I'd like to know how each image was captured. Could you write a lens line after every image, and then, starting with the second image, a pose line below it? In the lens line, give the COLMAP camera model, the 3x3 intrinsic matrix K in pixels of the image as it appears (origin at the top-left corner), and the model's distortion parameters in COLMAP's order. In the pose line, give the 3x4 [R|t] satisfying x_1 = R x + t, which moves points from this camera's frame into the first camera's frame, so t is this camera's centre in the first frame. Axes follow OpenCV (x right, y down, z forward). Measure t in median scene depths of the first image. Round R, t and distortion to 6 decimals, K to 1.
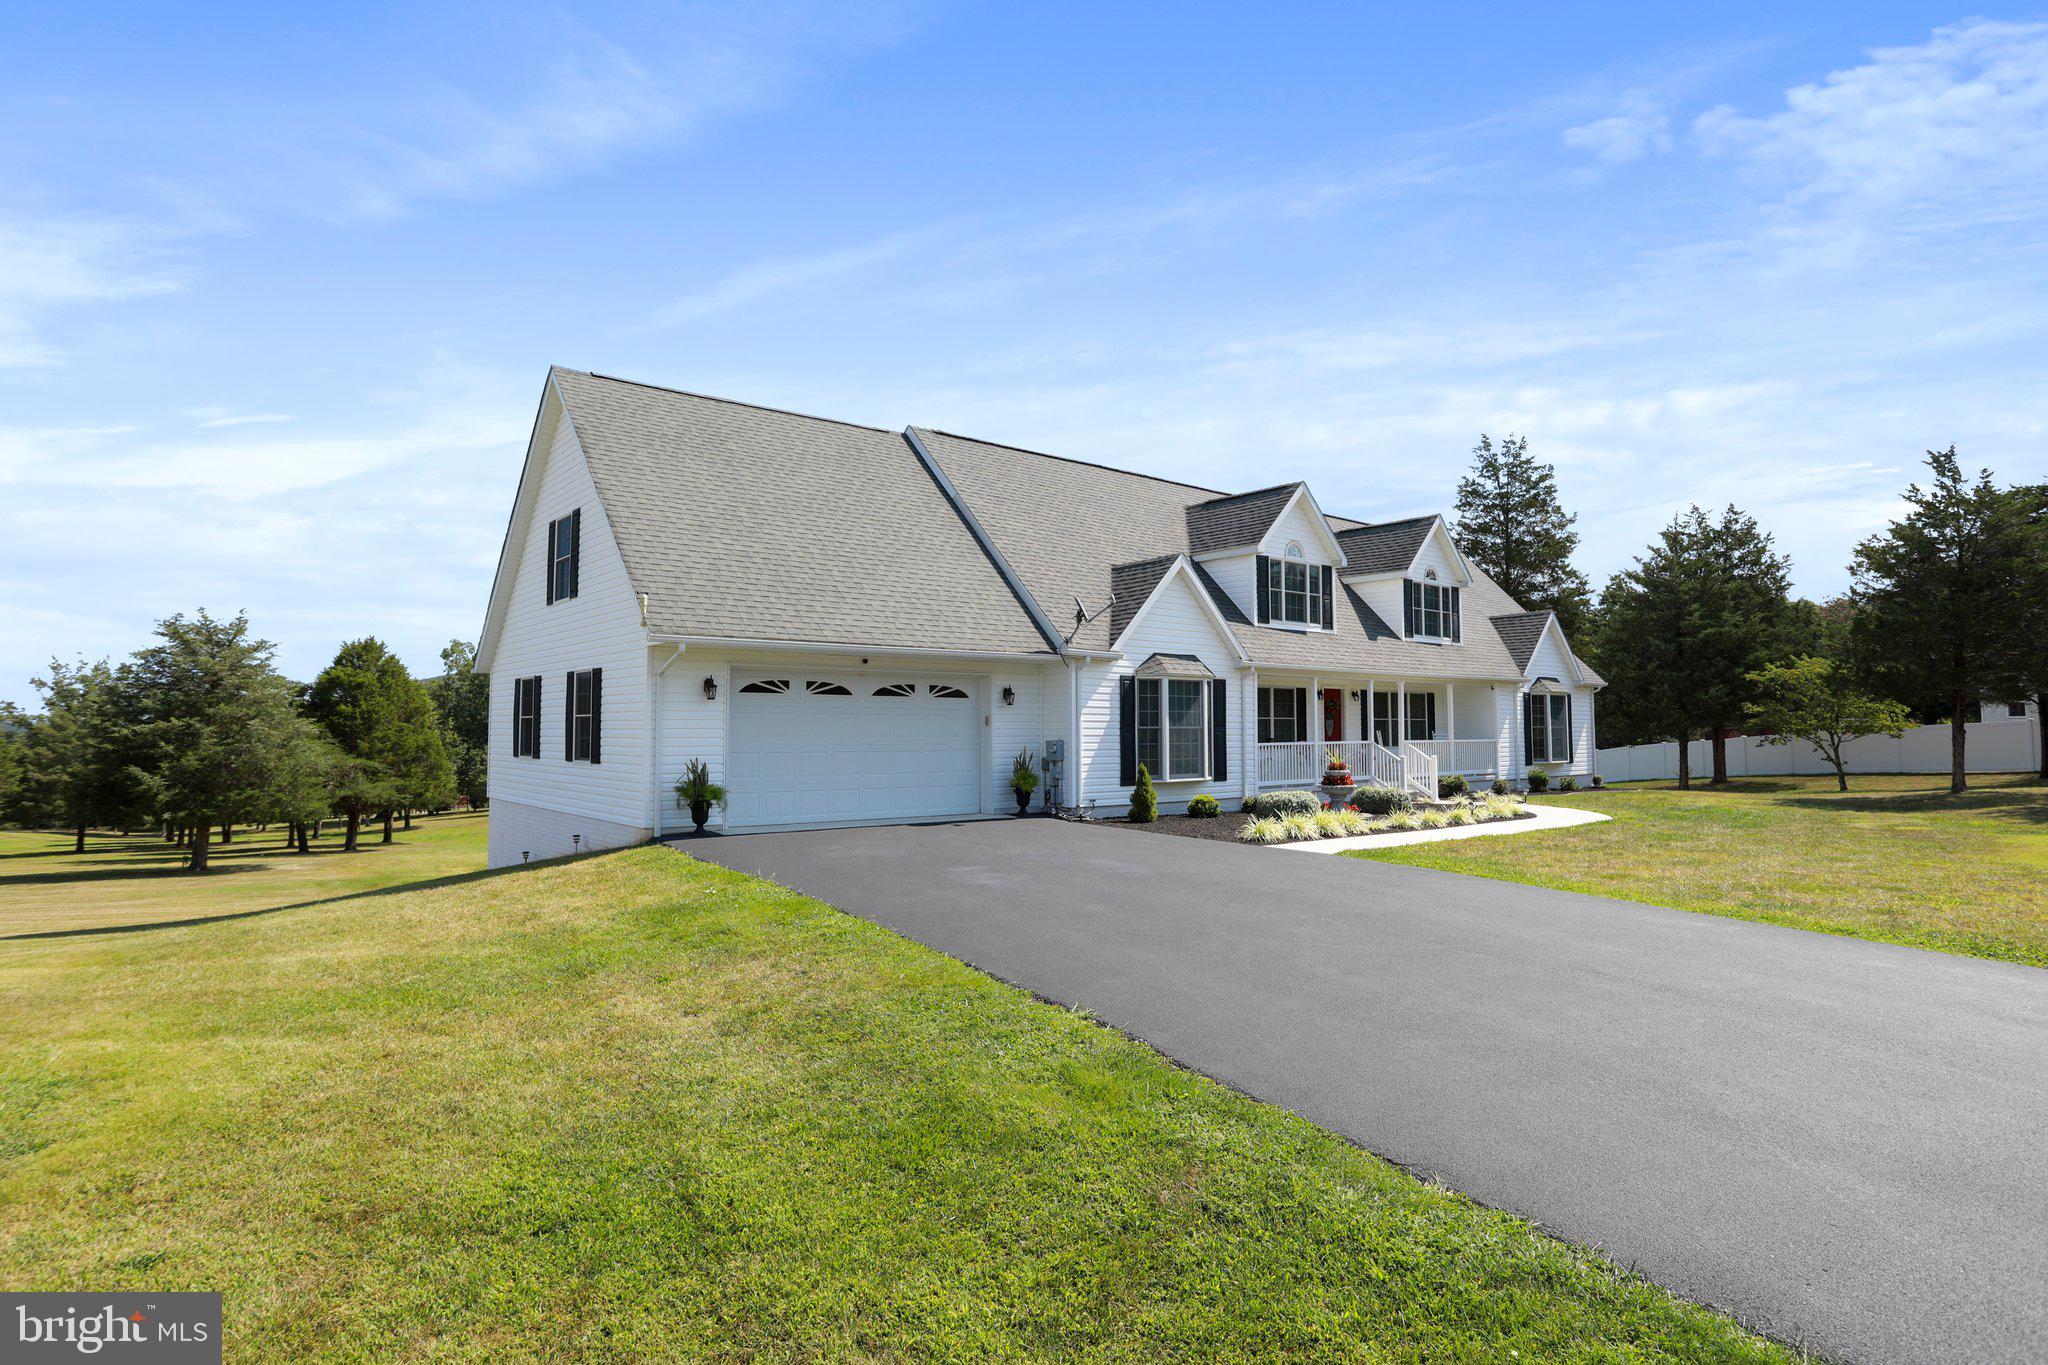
lens RADIAL K [[1140.6, 0, 1029.2], [0, 1140.6, 639.2], [0, 0, 1]] dist [-0.006949, -0.001070]
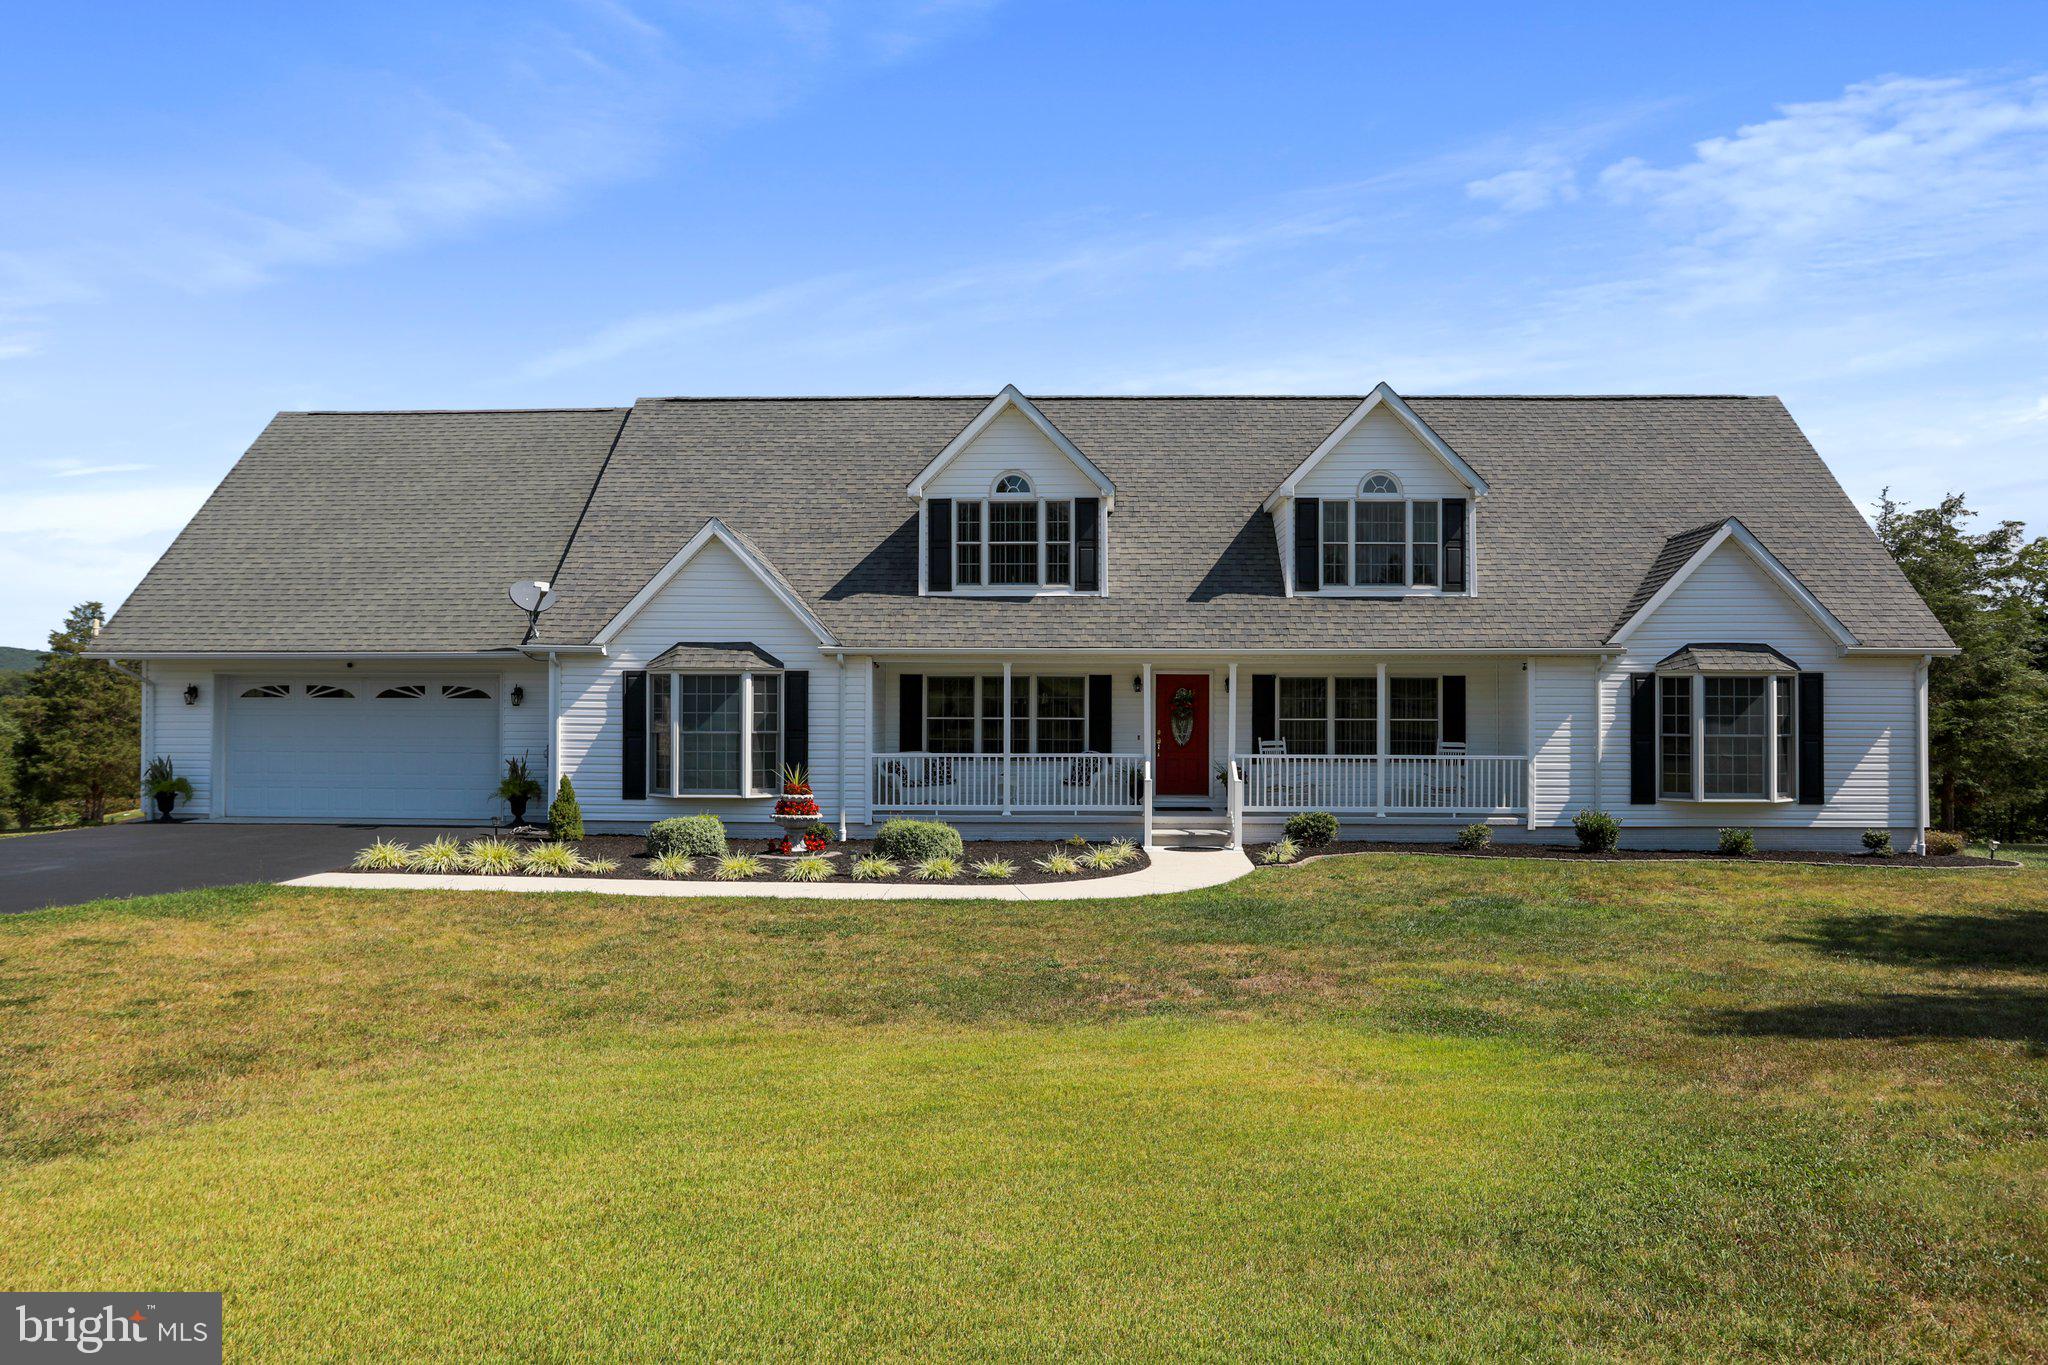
lens RADIAL K [[946.5, 0, 1038.9], [0, 946.5, 722.5], [0, 0, 1]] dist [-0.002650, -0.000507]
pose [[0.747185, -0.006146, -0.664587, 0.681996], [0.048223, 0.997823, 0.044989, 0.048443], [0.662864, -0.065664, 0.745855, 0.596938]]
